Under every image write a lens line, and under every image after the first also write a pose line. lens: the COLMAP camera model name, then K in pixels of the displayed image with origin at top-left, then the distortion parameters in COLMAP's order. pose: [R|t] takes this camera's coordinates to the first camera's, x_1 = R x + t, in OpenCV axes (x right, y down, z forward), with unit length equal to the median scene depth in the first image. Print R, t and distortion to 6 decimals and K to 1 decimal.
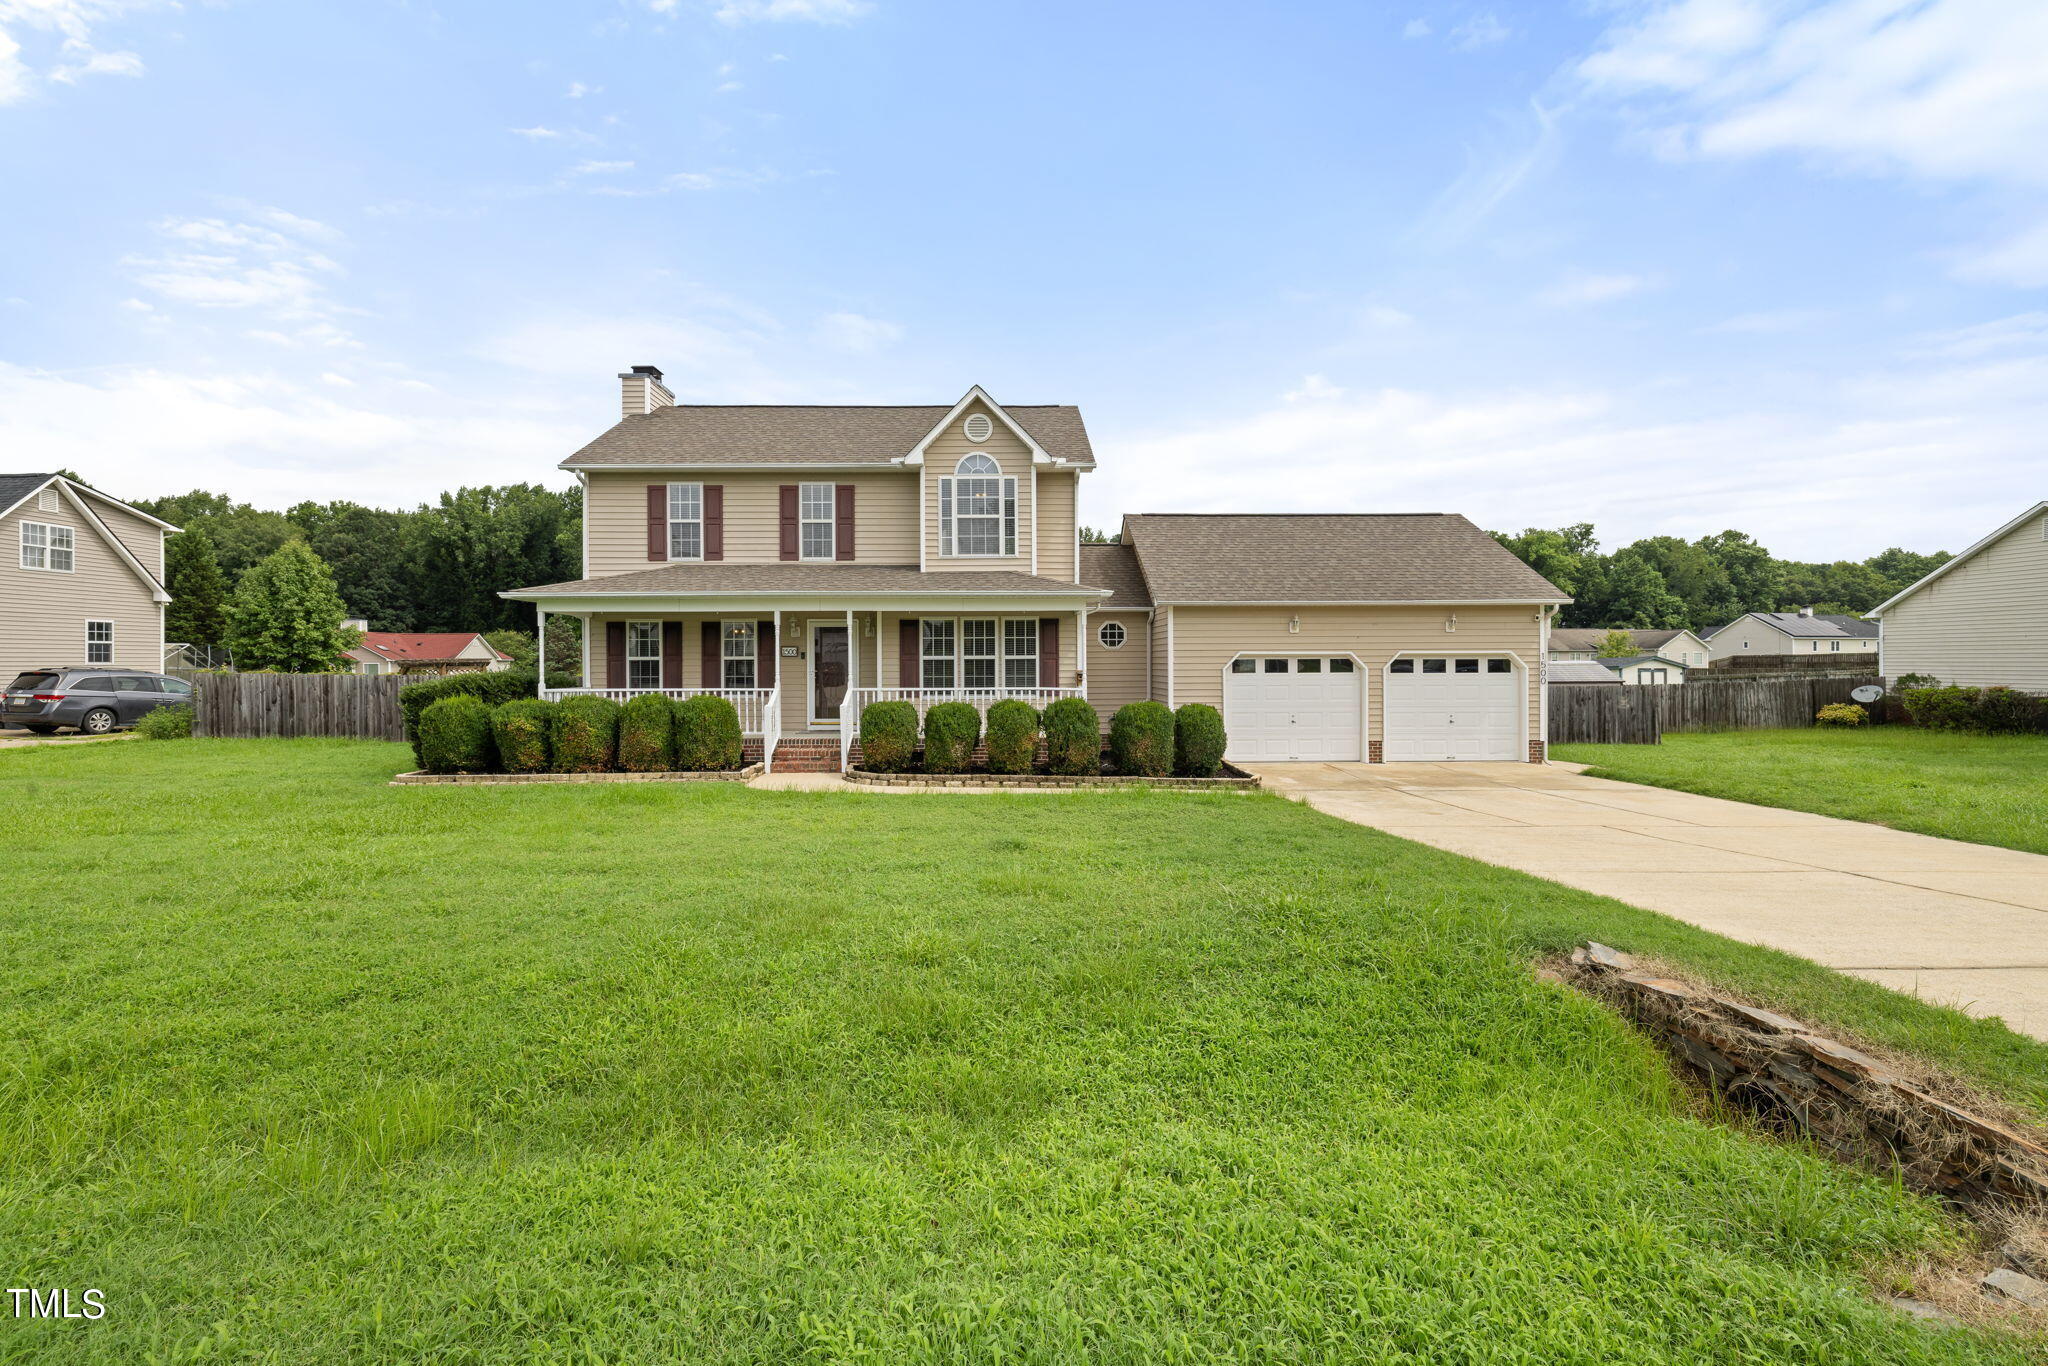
lens RADIAL K [[866.5, 0, 1019.8], [0, 866.5, 651.0], [0, 0, 1]] dist [-0.002245, -0.000021]
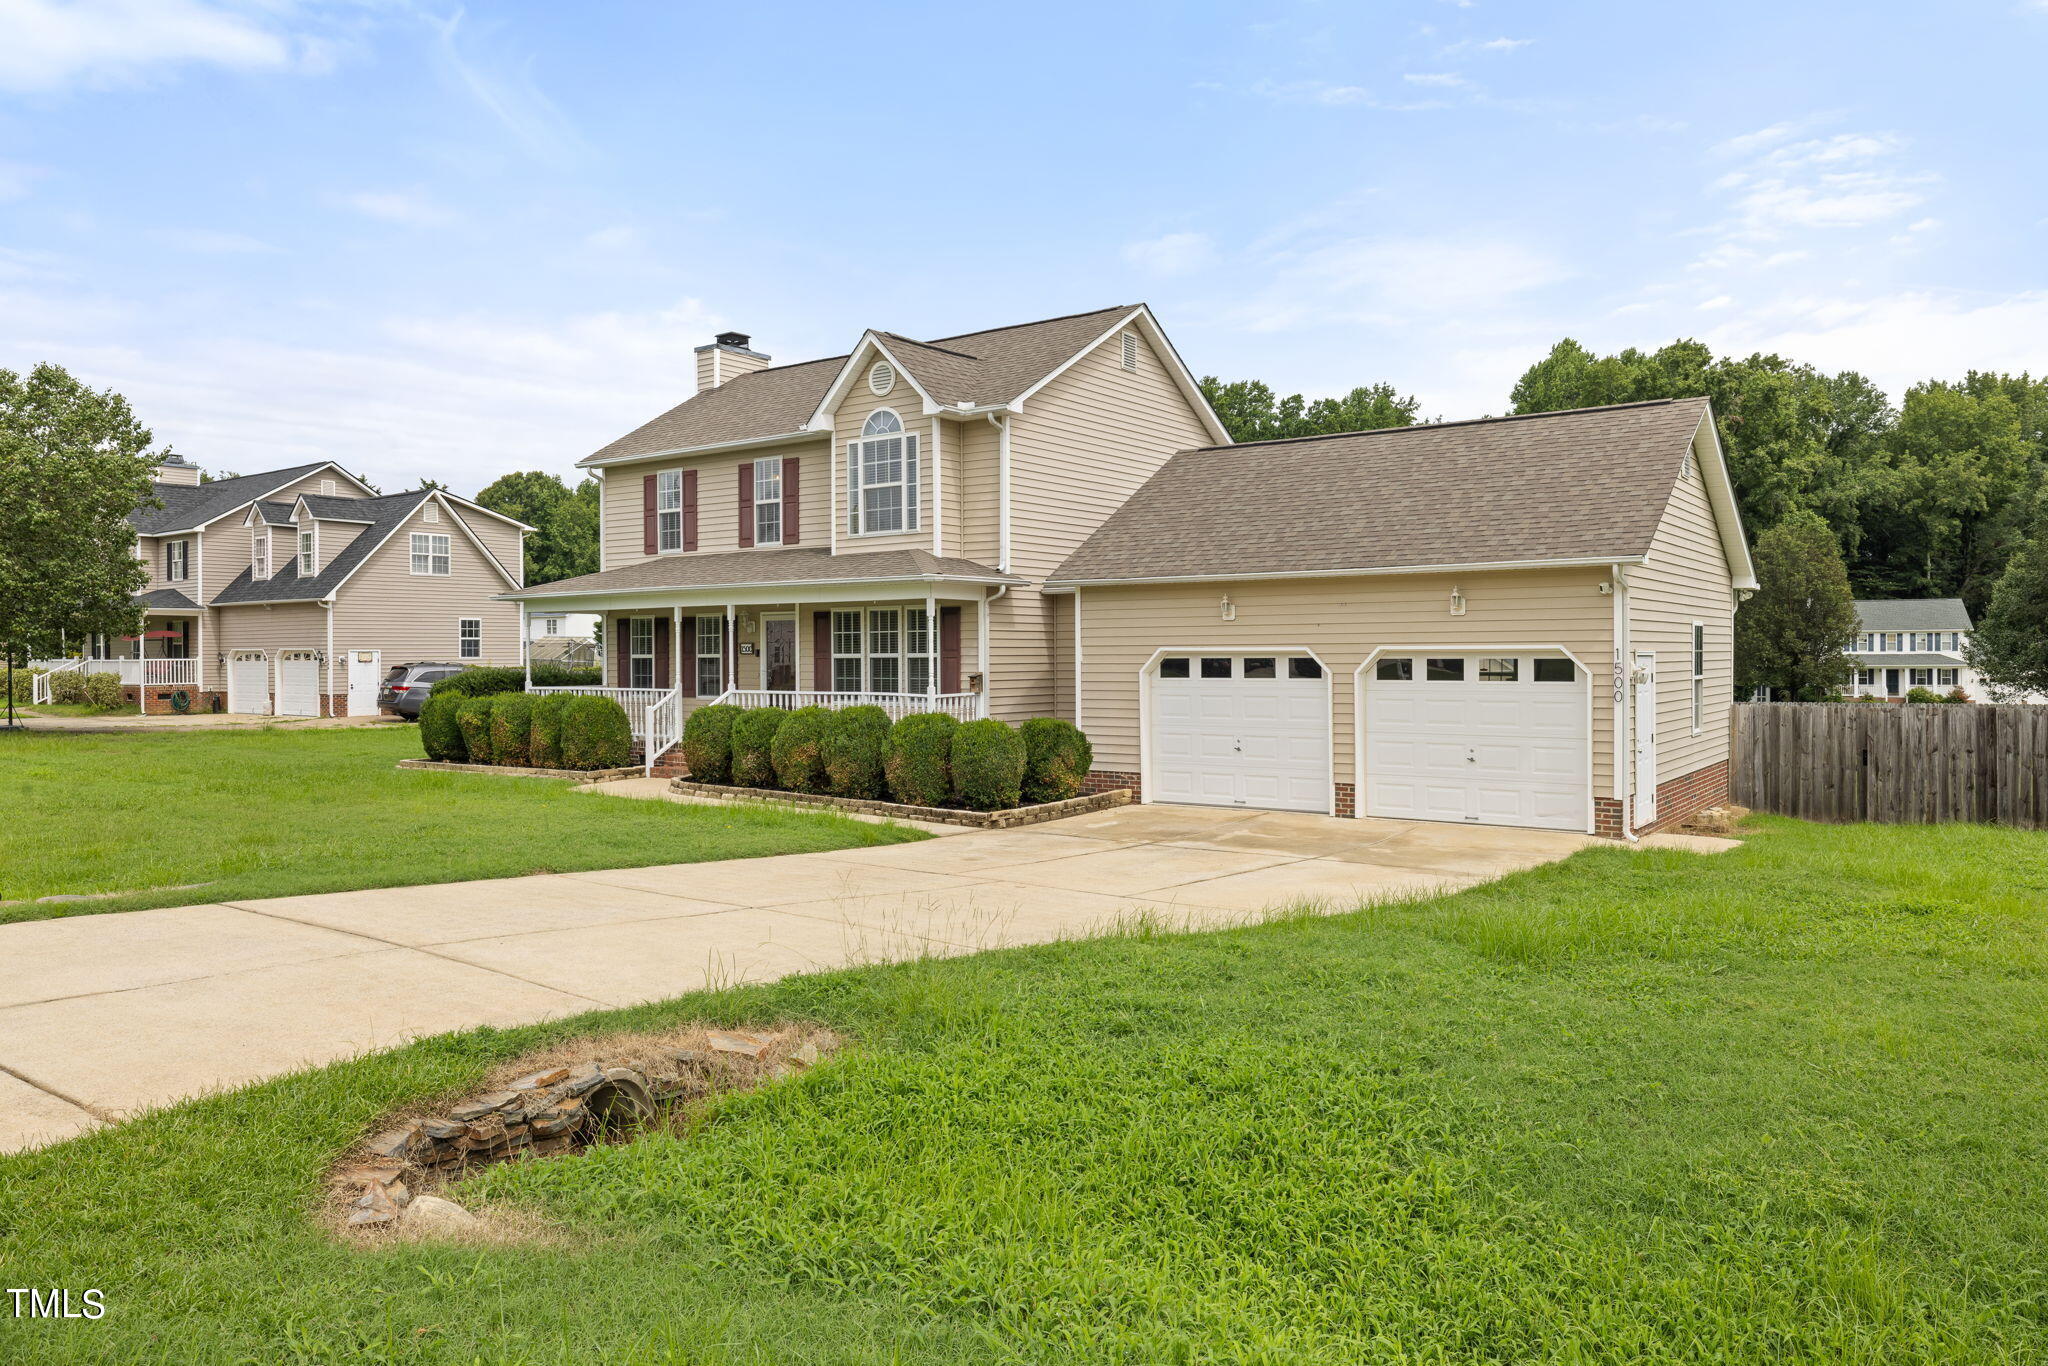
lens RADIAL K [[1375.8, 0, 1023.7], [0, 1375.8, 649.9], [0, 0, 1]] dist [0.006420, 0.000424]
pose [[0.808308, -0.001575, -0.588758, 0.828887], [0.008033, 0.999933, 0.008354, -0.007966], [0.588705, -0.011482, 0.808266, 0.015002]]
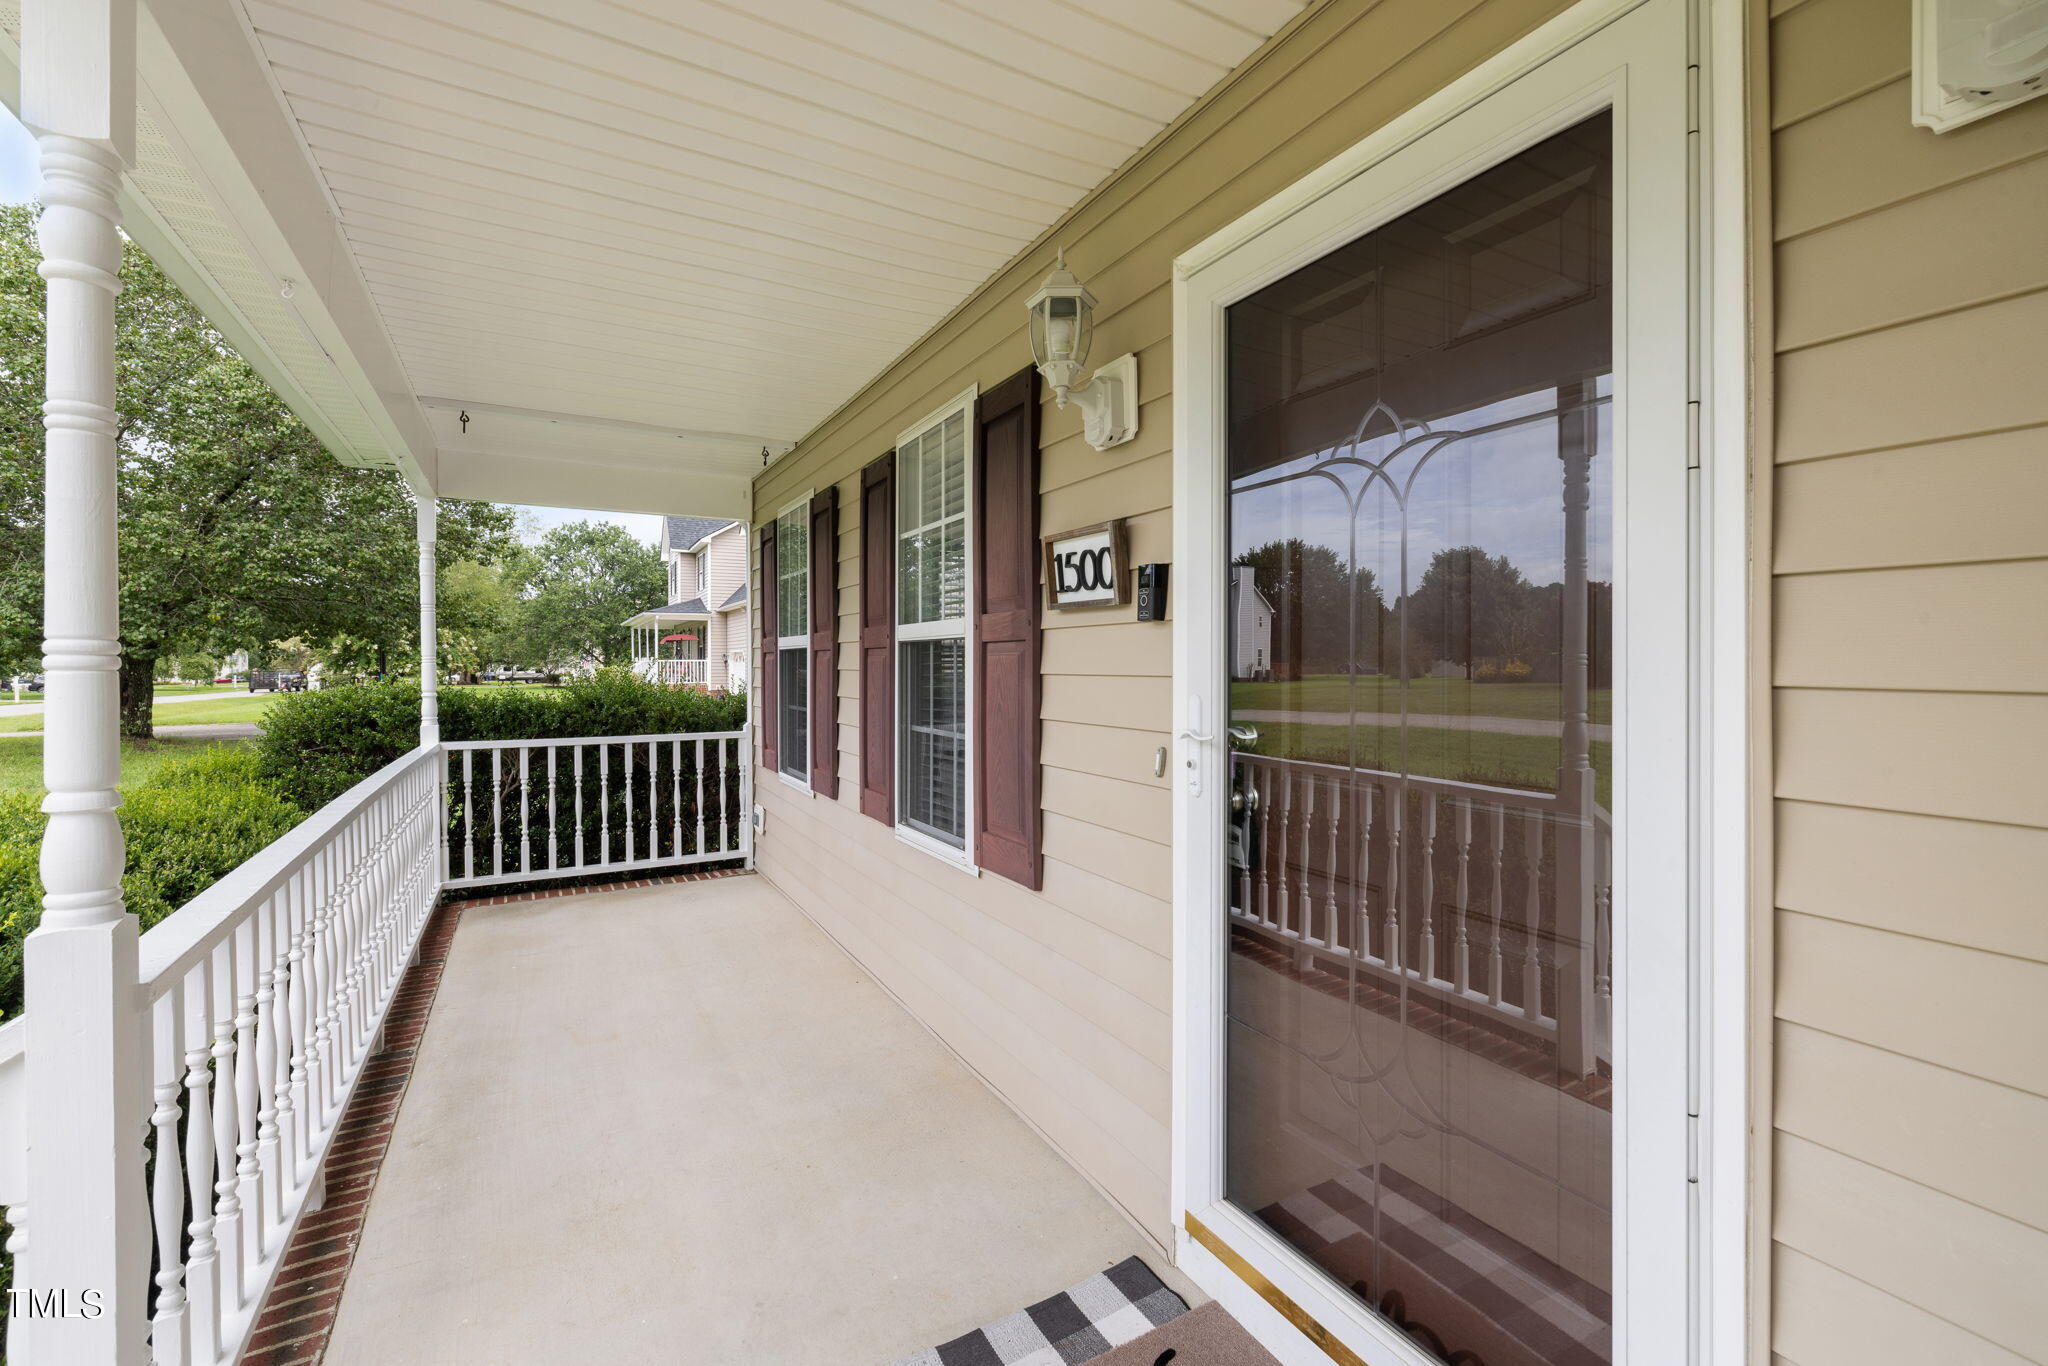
lens RADIAL K [[866.5, 0, 1019.8], [0, 866.5, 651.0], [0, 0, 1]] dist [-0.002245, -0.000021]
pose [[0.483069, -0.007925, -0.875547, -0.162466], [0.007354, 0.999960, -0.004994, 0.013386], [0.875552, -0.004027, 0.483108, 0.954236]]
